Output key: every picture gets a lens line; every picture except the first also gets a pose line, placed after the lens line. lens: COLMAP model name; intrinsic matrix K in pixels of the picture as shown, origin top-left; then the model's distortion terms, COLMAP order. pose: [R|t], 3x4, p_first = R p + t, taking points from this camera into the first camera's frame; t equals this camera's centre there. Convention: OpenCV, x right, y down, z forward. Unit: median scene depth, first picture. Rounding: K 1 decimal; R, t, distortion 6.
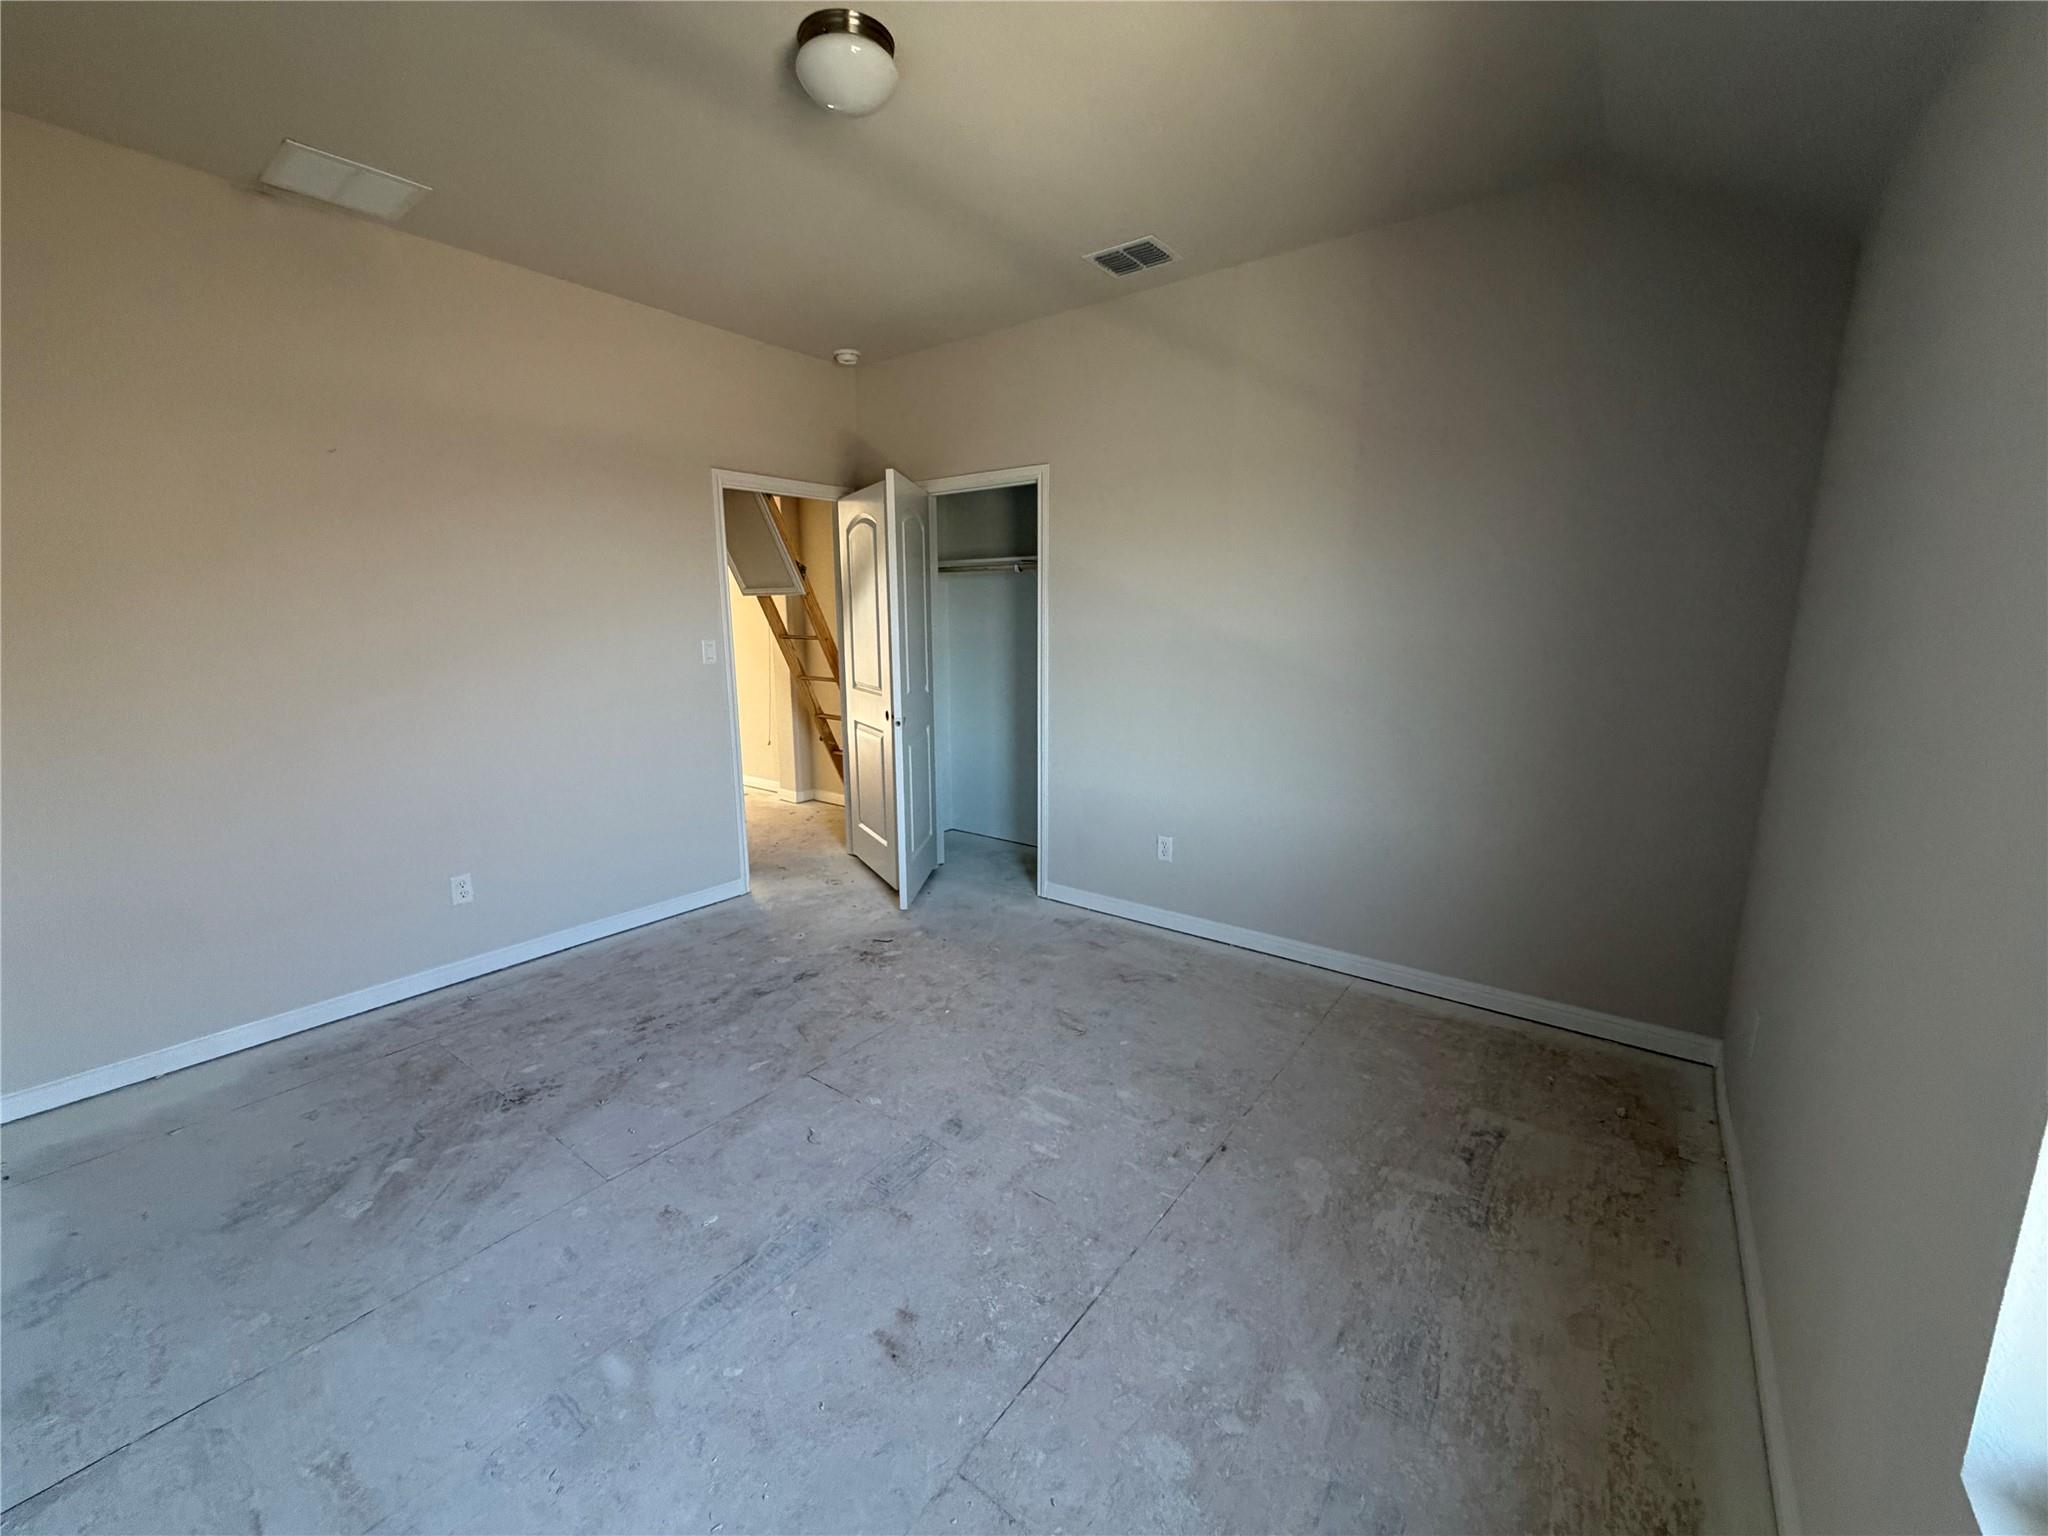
lens RADIAL K [[815.9, 0, 1023.9], [0, 815.9, 767.0], [0, 0, 1]] dist [0.000416, -0.000012]
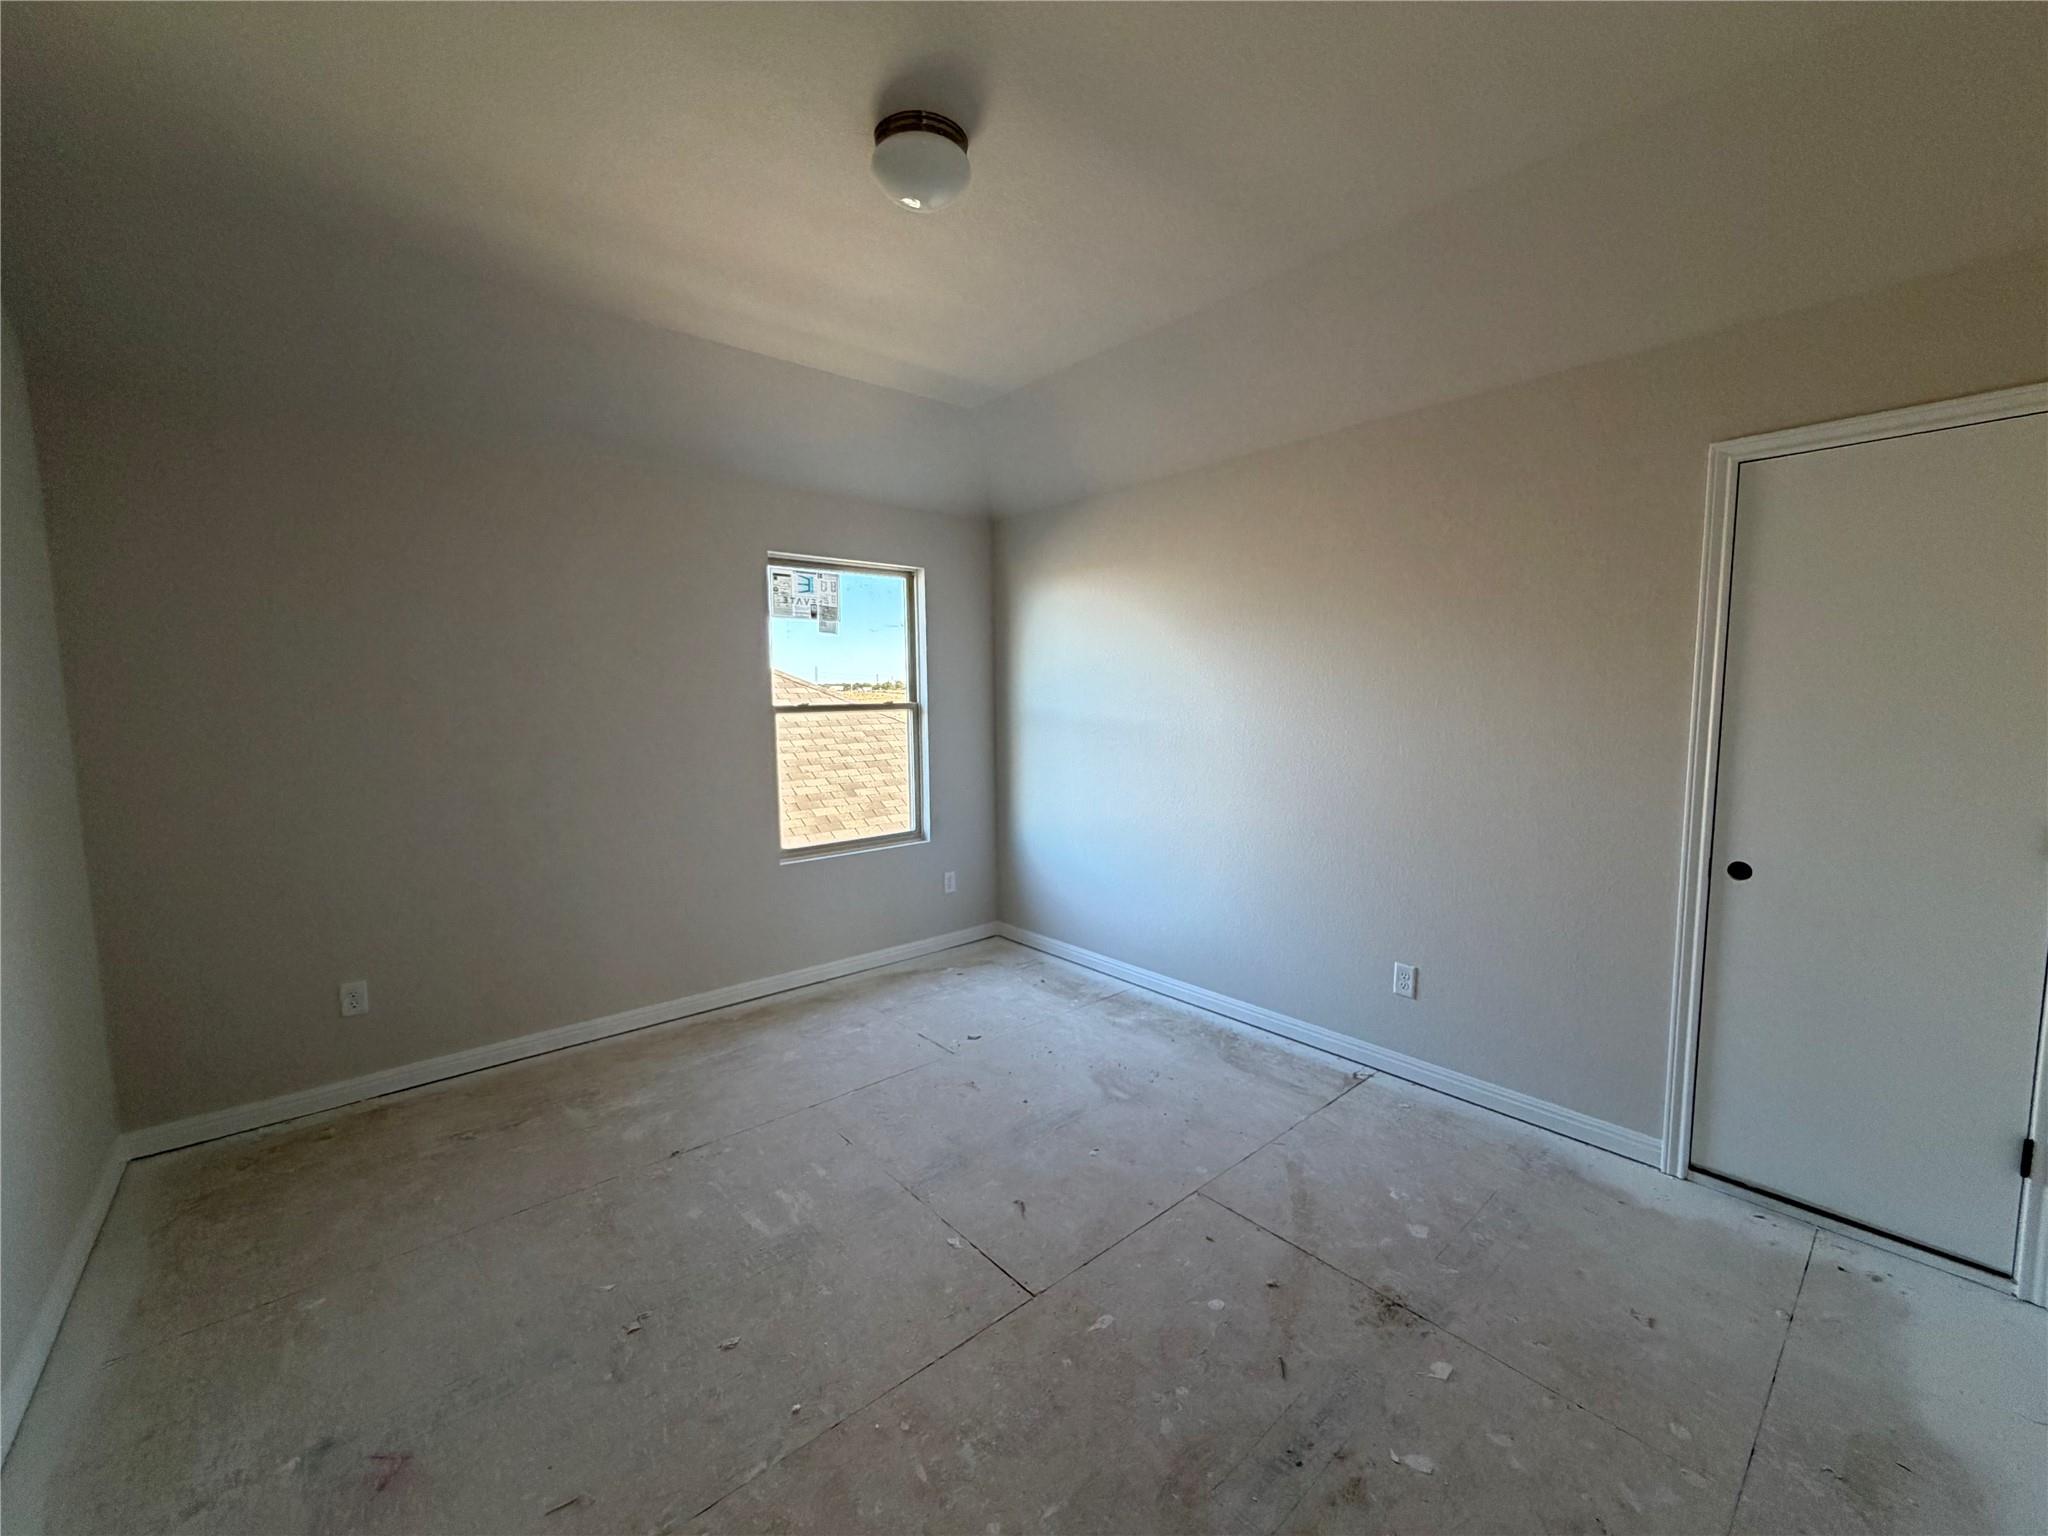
lens RADIAL K [[815.9, 0, 1025.0], [0, 815.9, 766.9], [0, 0, 1]] dist [0.000416, -0.000012]
pose [[-0.976718, -0.009225, 0.214329, -0.441343], [0.051581, 0.959668, 0.276365, -0.323188], [-0.208234, 0.280986, -0.936849, 1.668184]]
